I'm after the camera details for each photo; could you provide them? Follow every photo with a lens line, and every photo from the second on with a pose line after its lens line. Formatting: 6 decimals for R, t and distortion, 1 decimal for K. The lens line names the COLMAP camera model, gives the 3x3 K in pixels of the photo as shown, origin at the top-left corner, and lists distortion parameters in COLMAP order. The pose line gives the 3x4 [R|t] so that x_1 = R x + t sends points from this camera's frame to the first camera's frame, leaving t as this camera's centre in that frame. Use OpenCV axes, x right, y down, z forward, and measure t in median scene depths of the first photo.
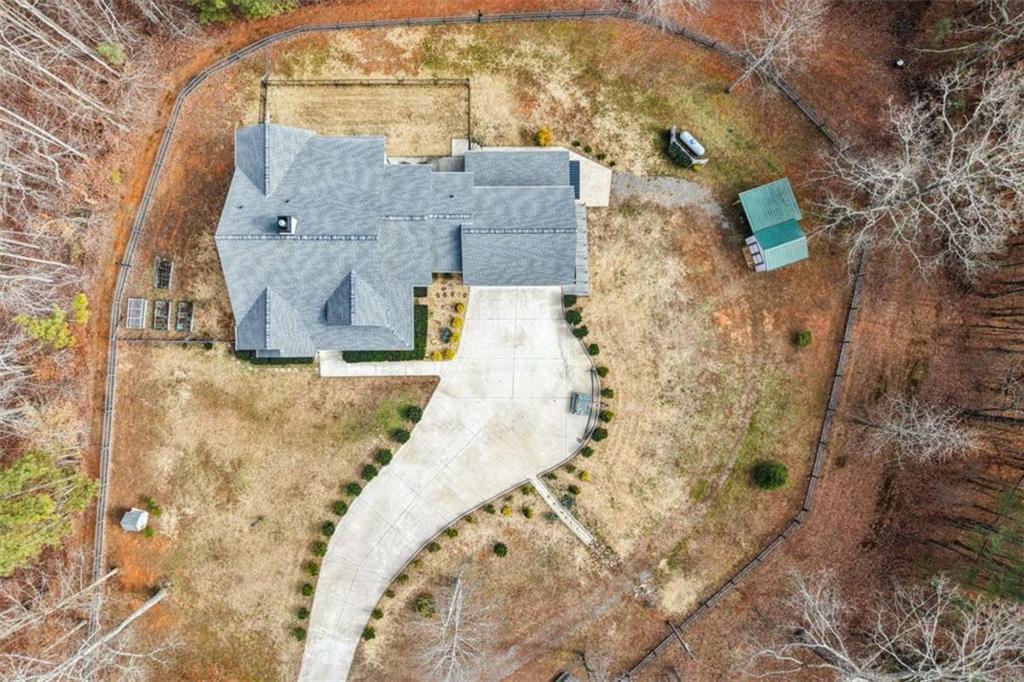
lens RADIAL K [[696.6, 0, 512.7], [0, 696.6, 343.4], [0, 0, 1]] dist [0.043583, -0.009792]
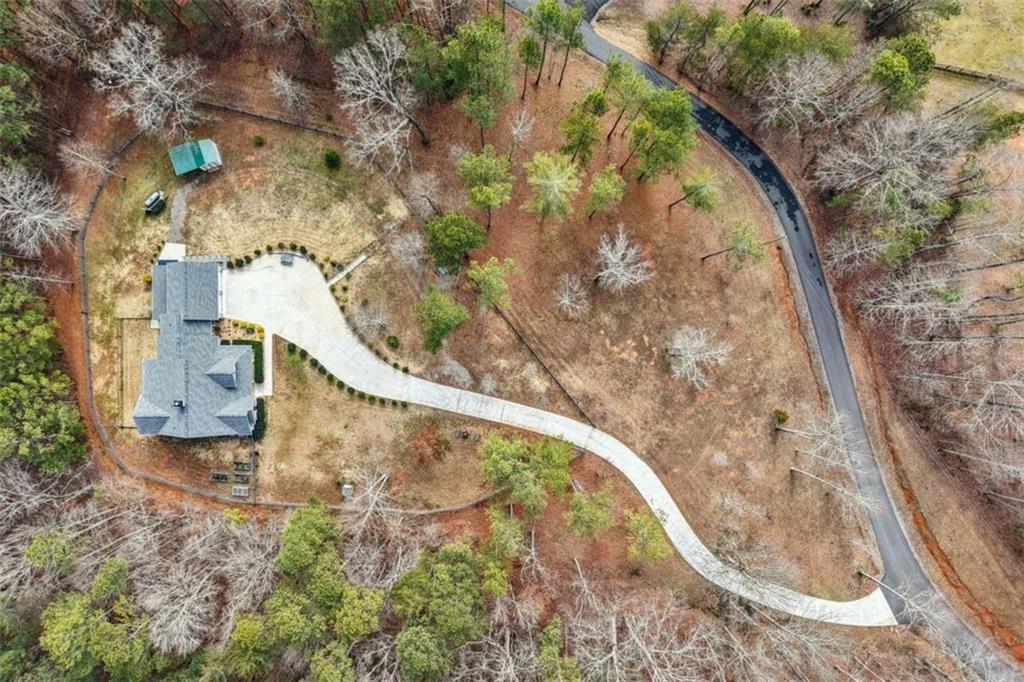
lens RADIAL K [[696.6, 0, 510.7], [0, 696.6, 339.5], [0, 0, 1]] dist [0.043583, -0.009792]
pose [[0.003270, -0.999865, -0.016098, -0.087006], [0.999988, 0.003212, 0.003623, 0.689123], [-0.003571, -0.016110, 0.999864, -0.918137]]
